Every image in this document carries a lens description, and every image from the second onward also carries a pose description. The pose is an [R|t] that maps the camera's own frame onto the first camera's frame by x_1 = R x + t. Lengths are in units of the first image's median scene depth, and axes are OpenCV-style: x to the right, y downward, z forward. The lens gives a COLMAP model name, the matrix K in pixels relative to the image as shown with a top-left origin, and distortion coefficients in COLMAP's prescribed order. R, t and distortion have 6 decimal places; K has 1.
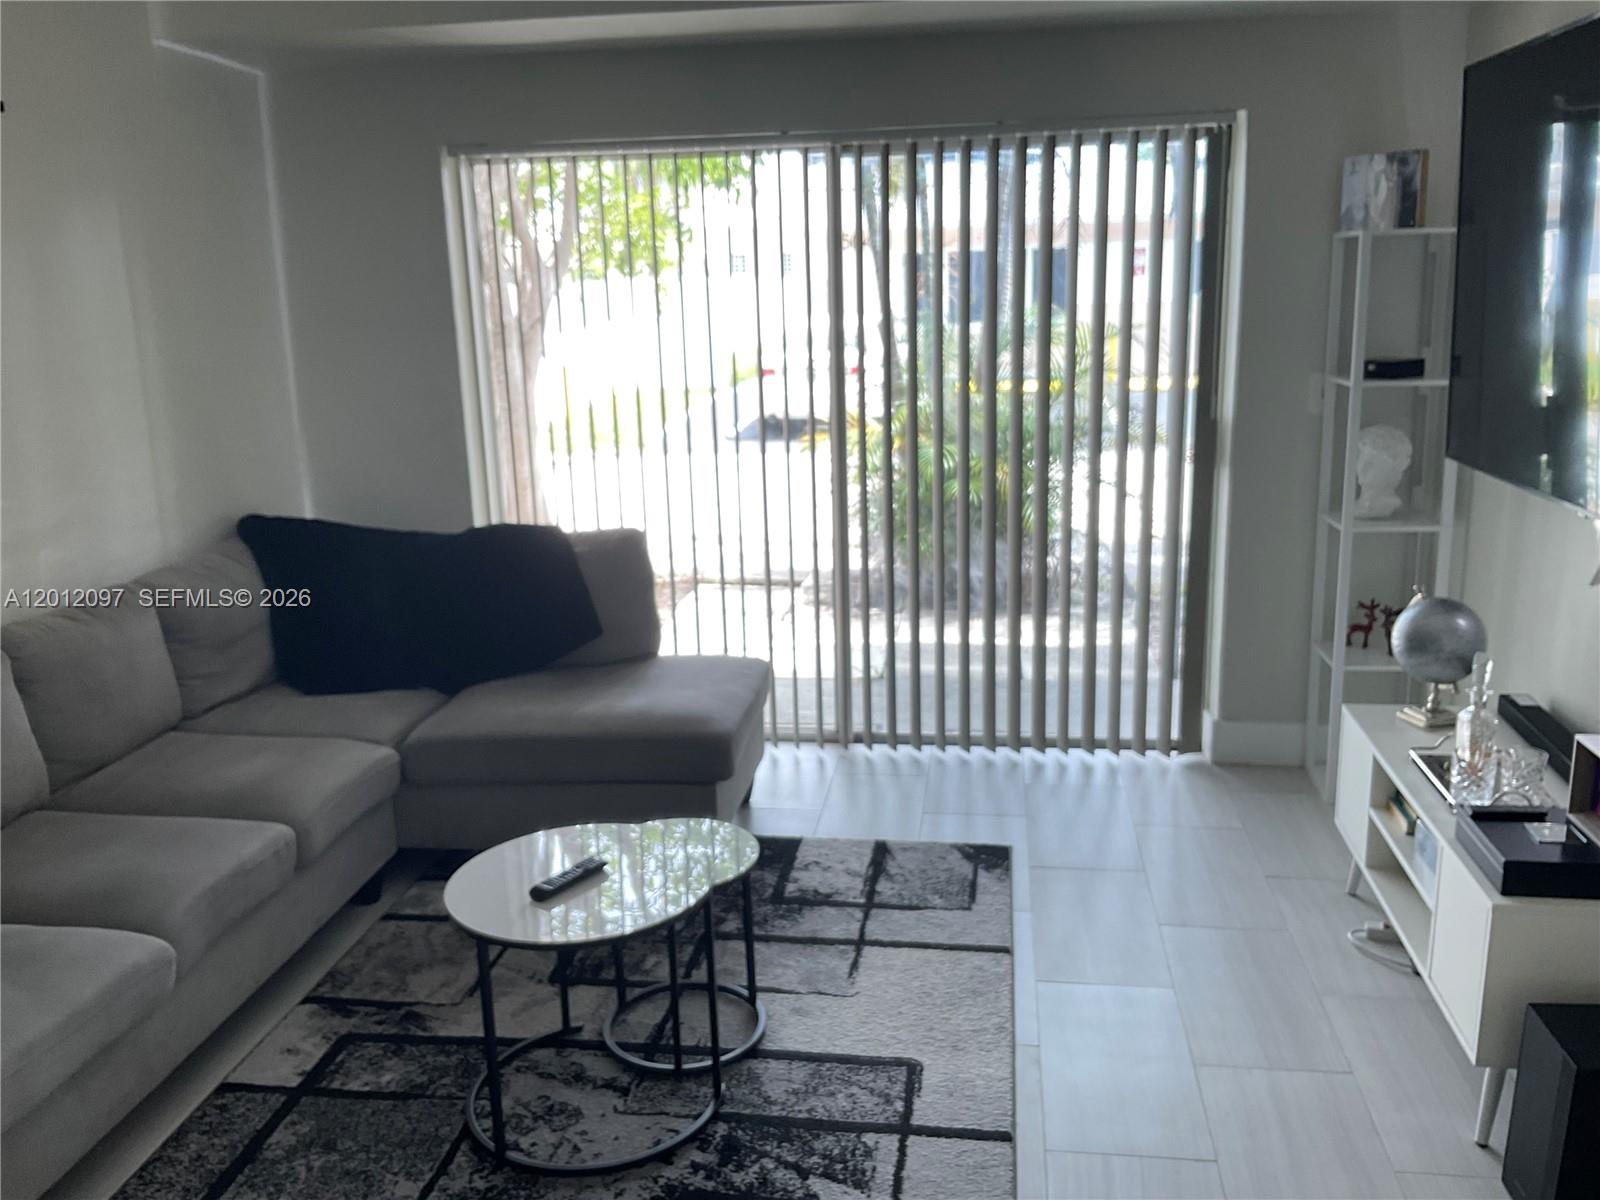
lens RADIAL K [[1331.6, 0, 797.7], [0, 1331.6, 594.5], [0, 0, 1]] dist [0.056805, -0.144509]
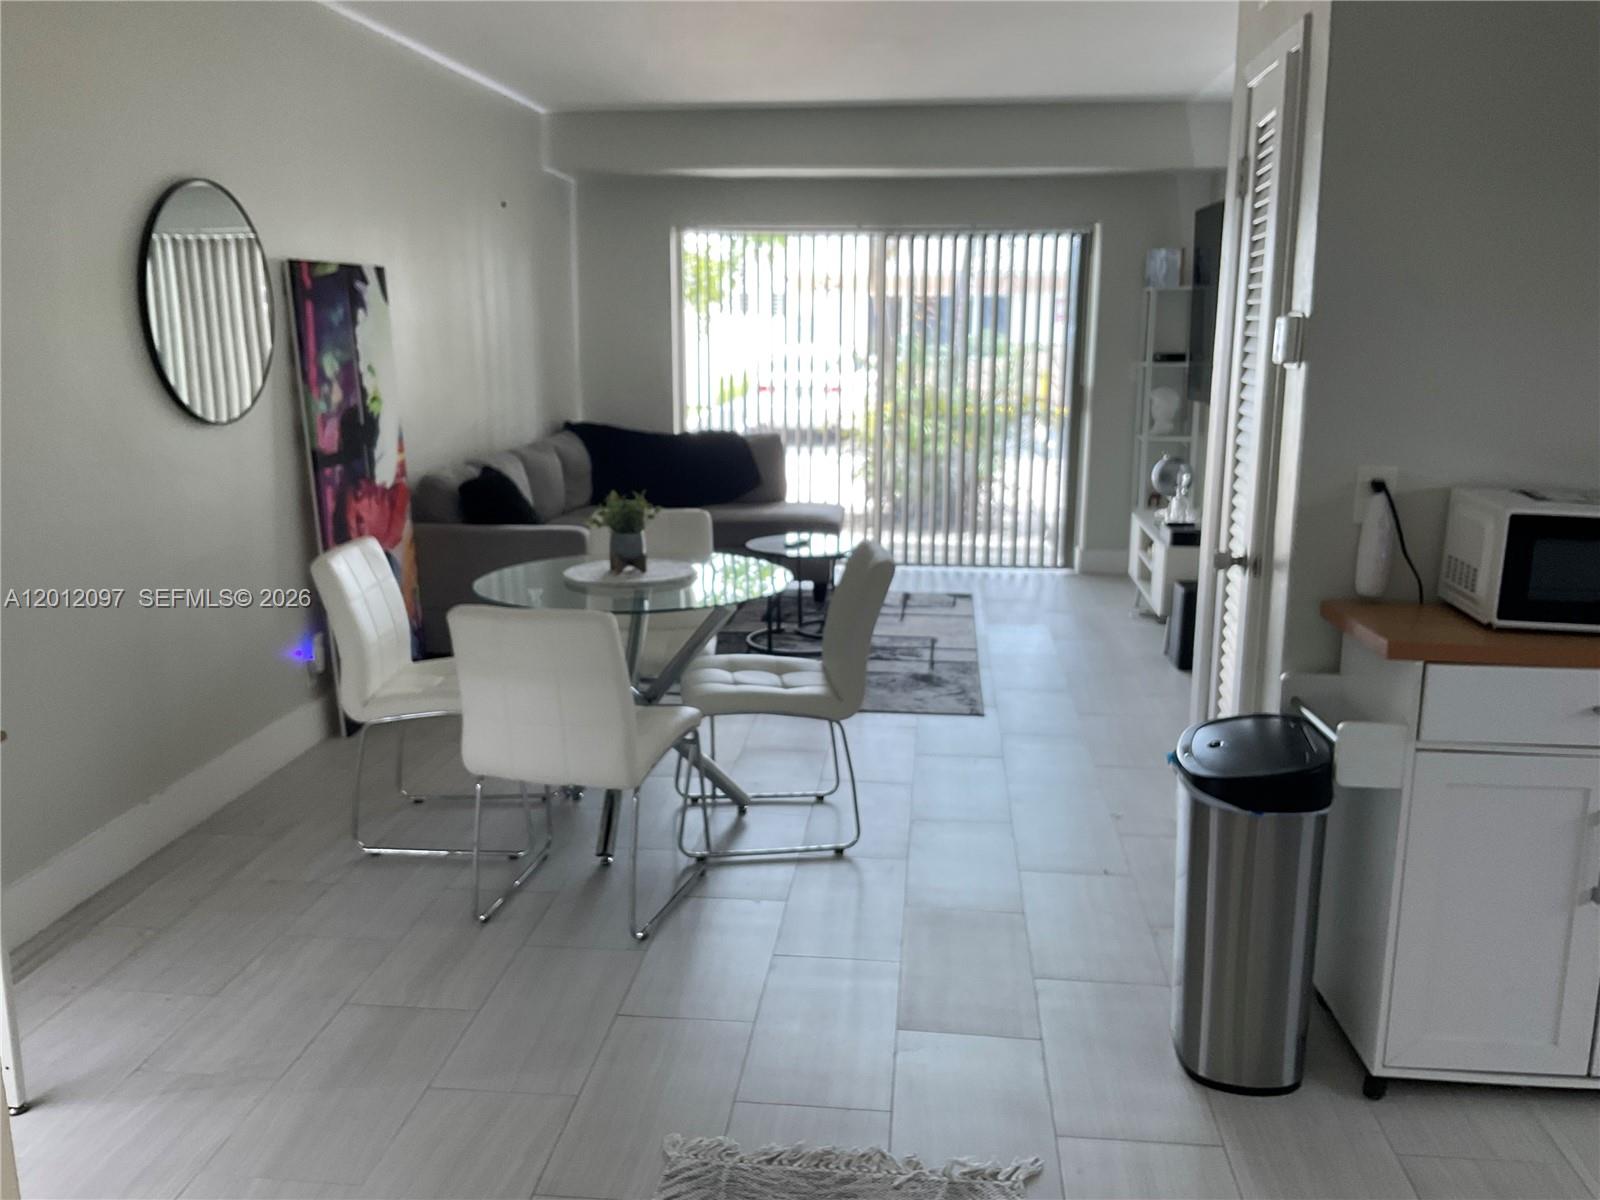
lens RADIAL K [[1331.6, 0, 805.6], [0, 1331.6, 604.2], [0, 0, 1]] dist [0.056805, -0.144509]
pose [[0.998336, 0.023764, 0.052539, -0.163637], [-0.022369, 0.999385, -0.026992, 0.229098], [-0.053148, 0.025772, 0.998254, -0.821553]]
